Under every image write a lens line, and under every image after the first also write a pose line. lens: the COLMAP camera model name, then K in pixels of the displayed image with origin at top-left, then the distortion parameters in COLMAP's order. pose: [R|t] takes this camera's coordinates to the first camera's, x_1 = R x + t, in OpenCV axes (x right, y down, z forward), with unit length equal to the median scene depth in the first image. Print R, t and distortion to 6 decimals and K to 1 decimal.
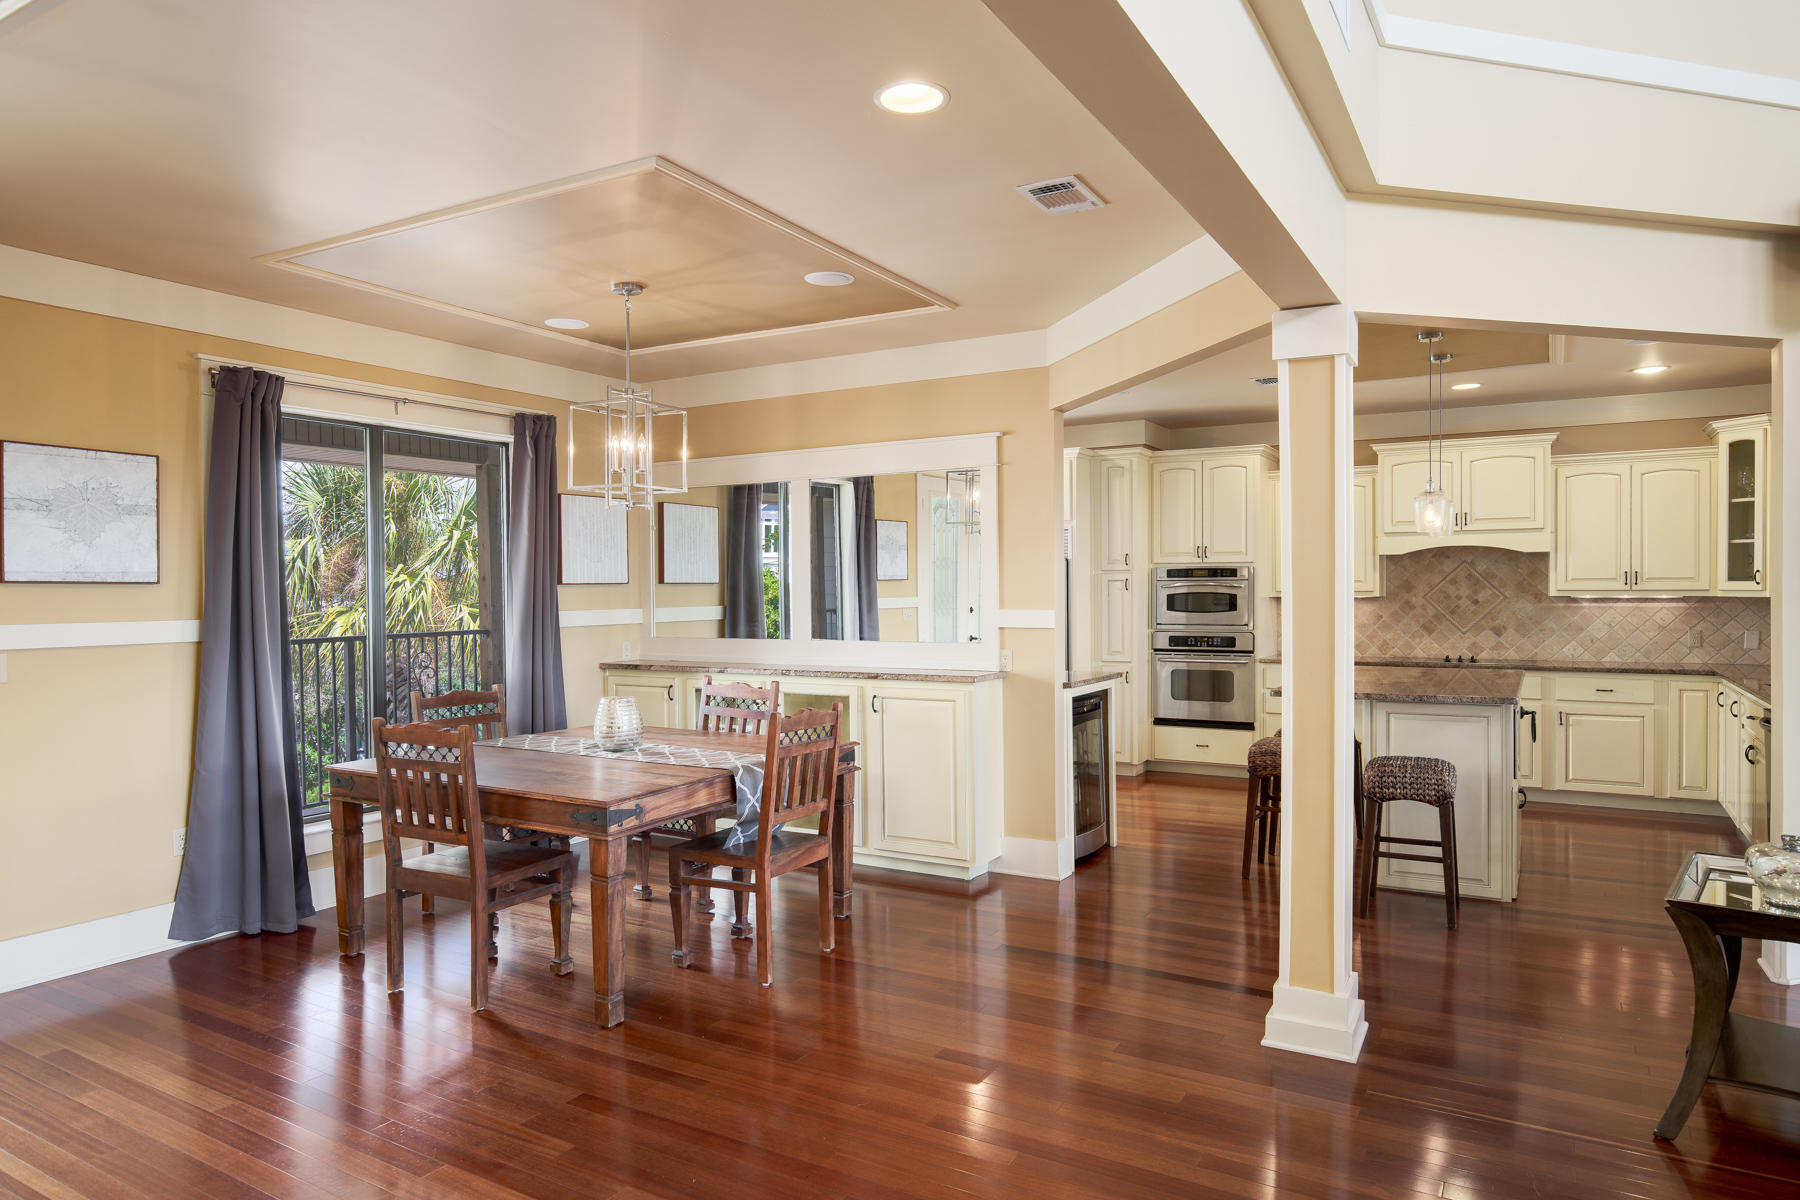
lens RADIAL K [[1027.4, 0, 900.0], [0, 1027.4, 600.0], [0, 0, 1]] dist [0.004359, 0.000376]
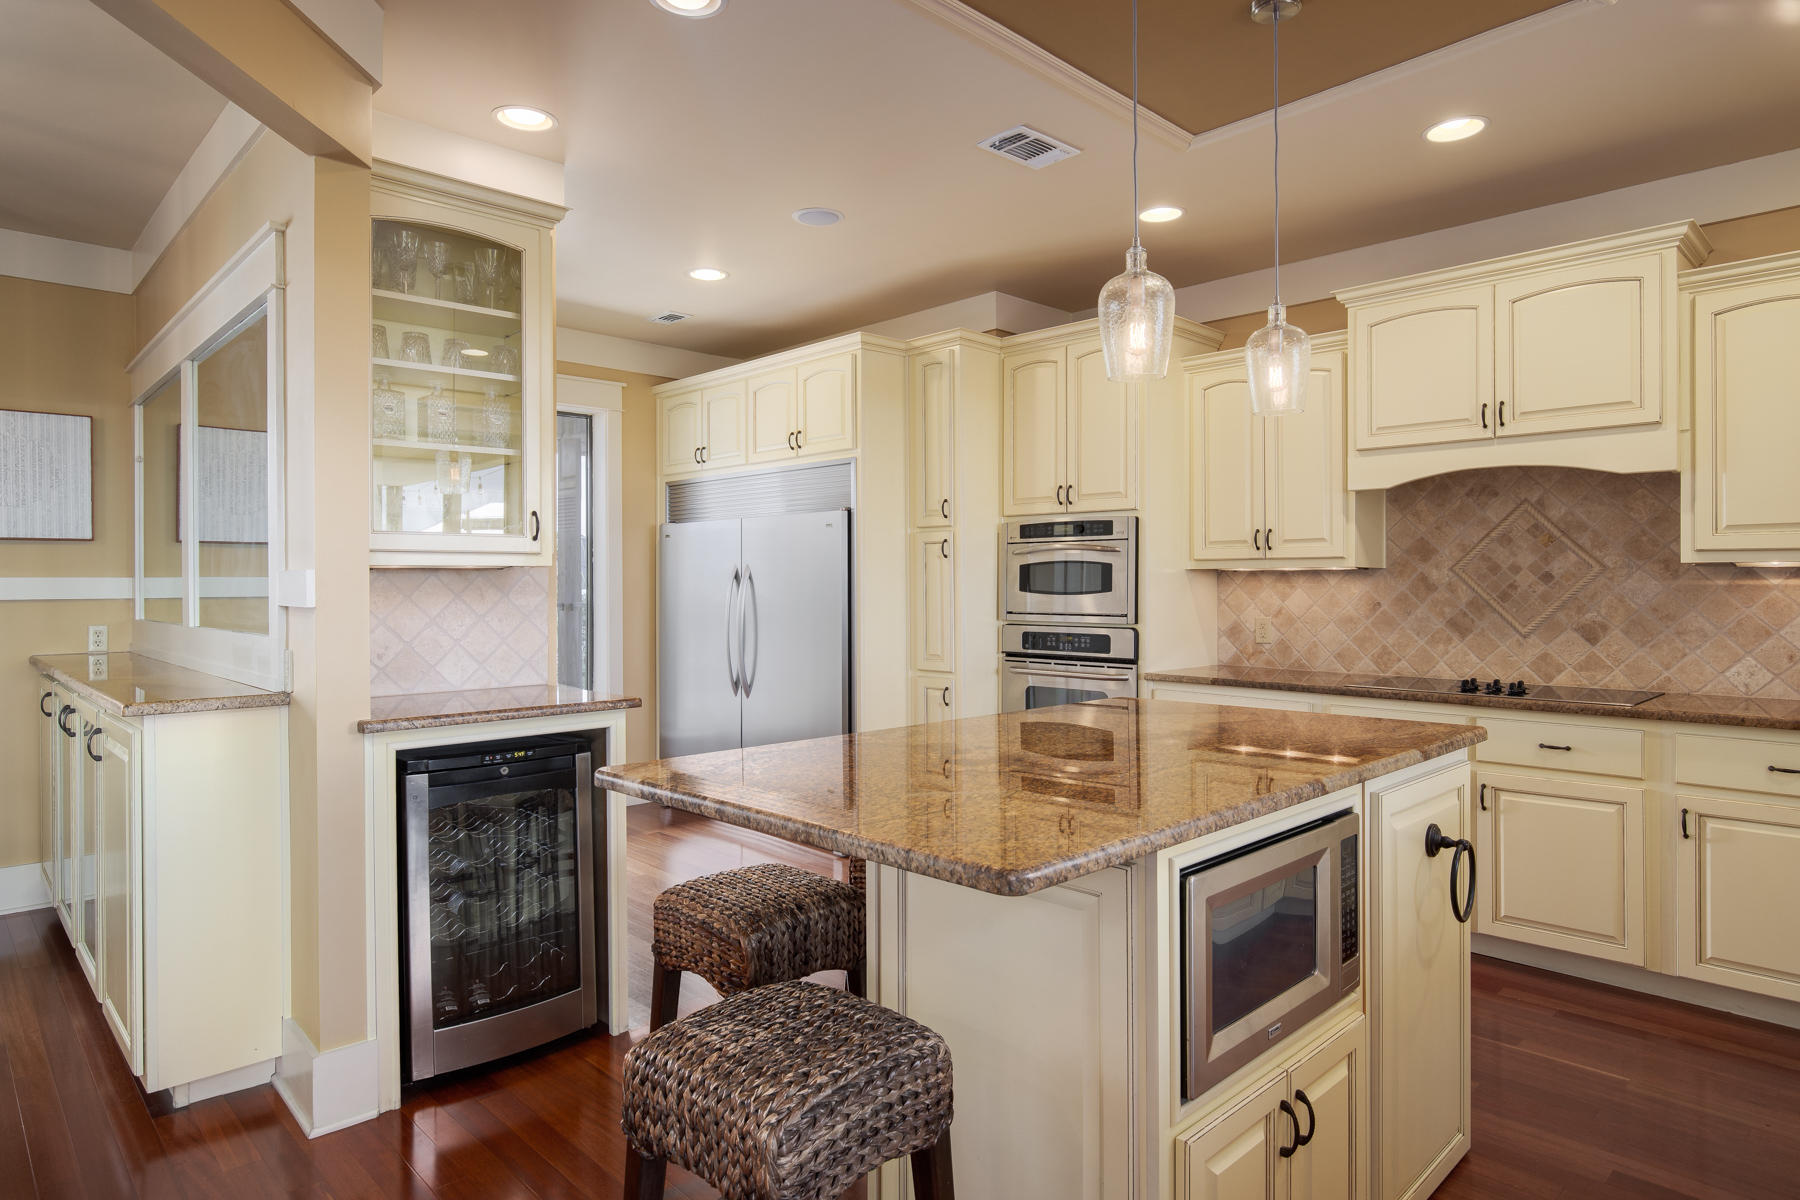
lens RADIAL K [[993.2, 0, 907.8], [0, 993.2, 578.0], [0, 0, 1]] dist [-0.000259, -0.000172]
pose [[0.970240, 0.005860, -0.242074, 0.356609], [-0.009858, 0.999834, -0.015308, 0.012914], [0.241944, 0.017239, 0.970137, 0.418136]]
